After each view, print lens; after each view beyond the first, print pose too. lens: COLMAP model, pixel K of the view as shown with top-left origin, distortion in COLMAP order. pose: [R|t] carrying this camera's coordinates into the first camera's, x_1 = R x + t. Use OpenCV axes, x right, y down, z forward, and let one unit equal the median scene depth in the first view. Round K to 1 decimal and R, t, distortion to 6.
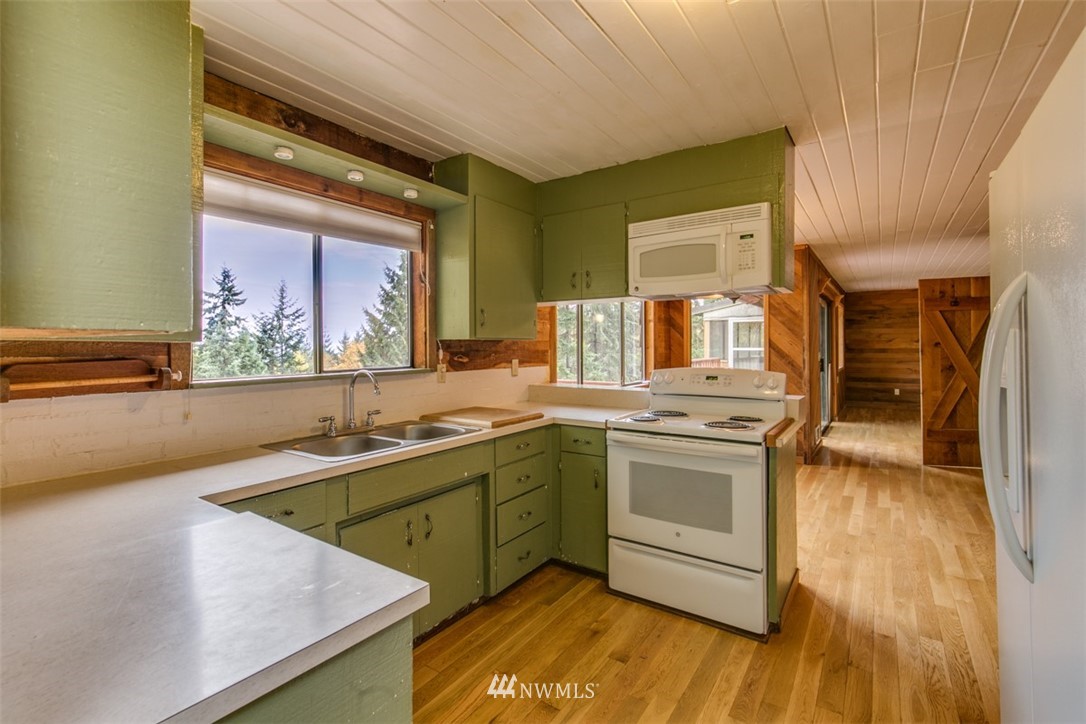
lens RADIAL K [[484.3, 0, 542.2], [0, 484.3, 345.8], [0, 0, 1]] dist [-0.000504, 0.000970]
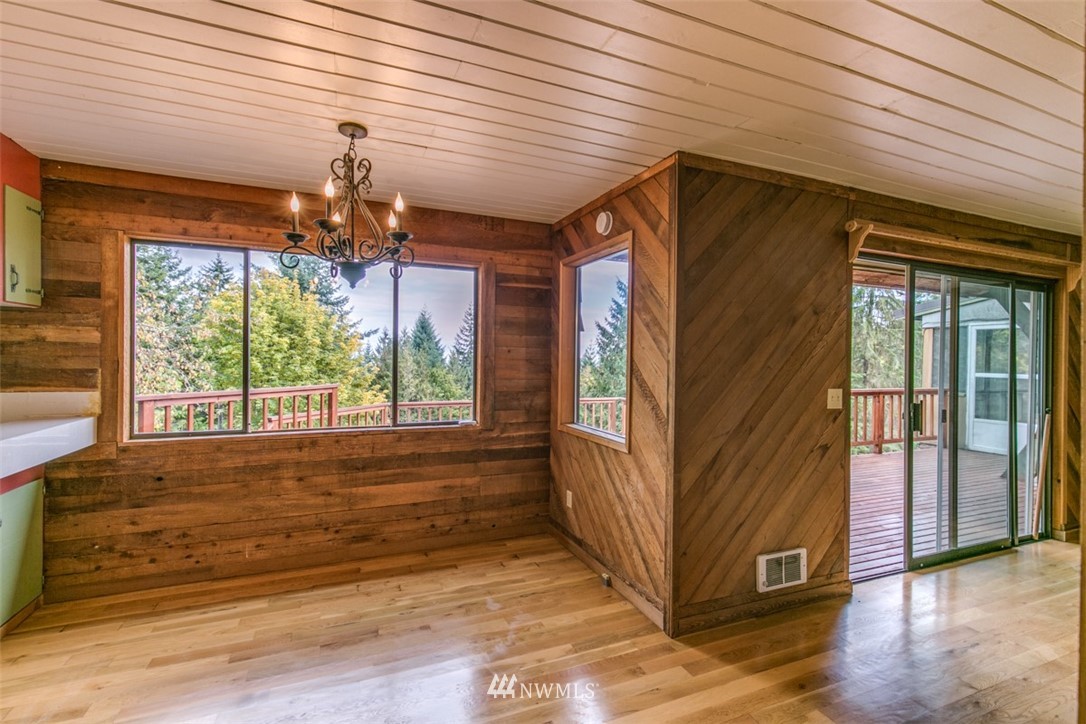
lens RADIAL K [[484.3, 0, 537.2], [0, 484.3, 360.6], [0, 0, 1]] dist [-0.000504, 0.000970]
pose [[0.826820, 0.021402, -0.562060, 0.375509], [-0.020036, 0.999762, 0.008596, -0.007332], [0.562110, 0.004154, 0.827052, 0.267452]]
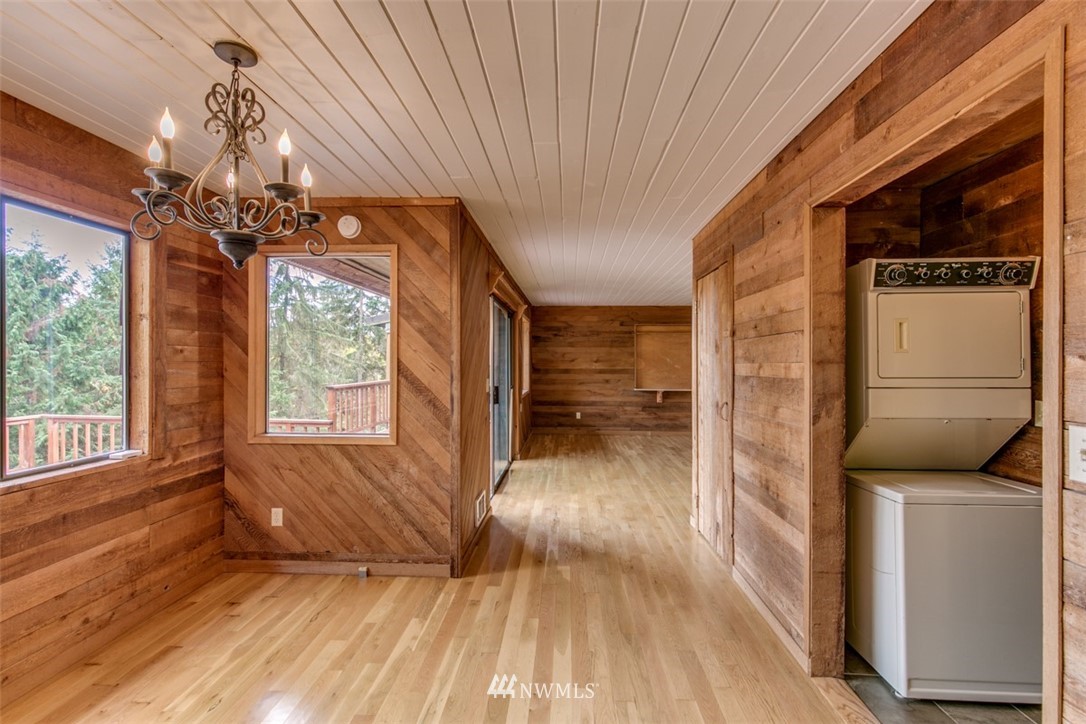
lens RADIAL K [[517.5, 0, 522.9], [0, 517.5, 359.6], [0, 0, 1]] dist [-0.000667, 0.000479]
pose [[0.864020, 0.010266, 0.503352, 0.136483], [-0.008223, 0.999946, -0.006279, -0.005459], [-0.503390, 0.001286, 0.864059, 0.191104]]
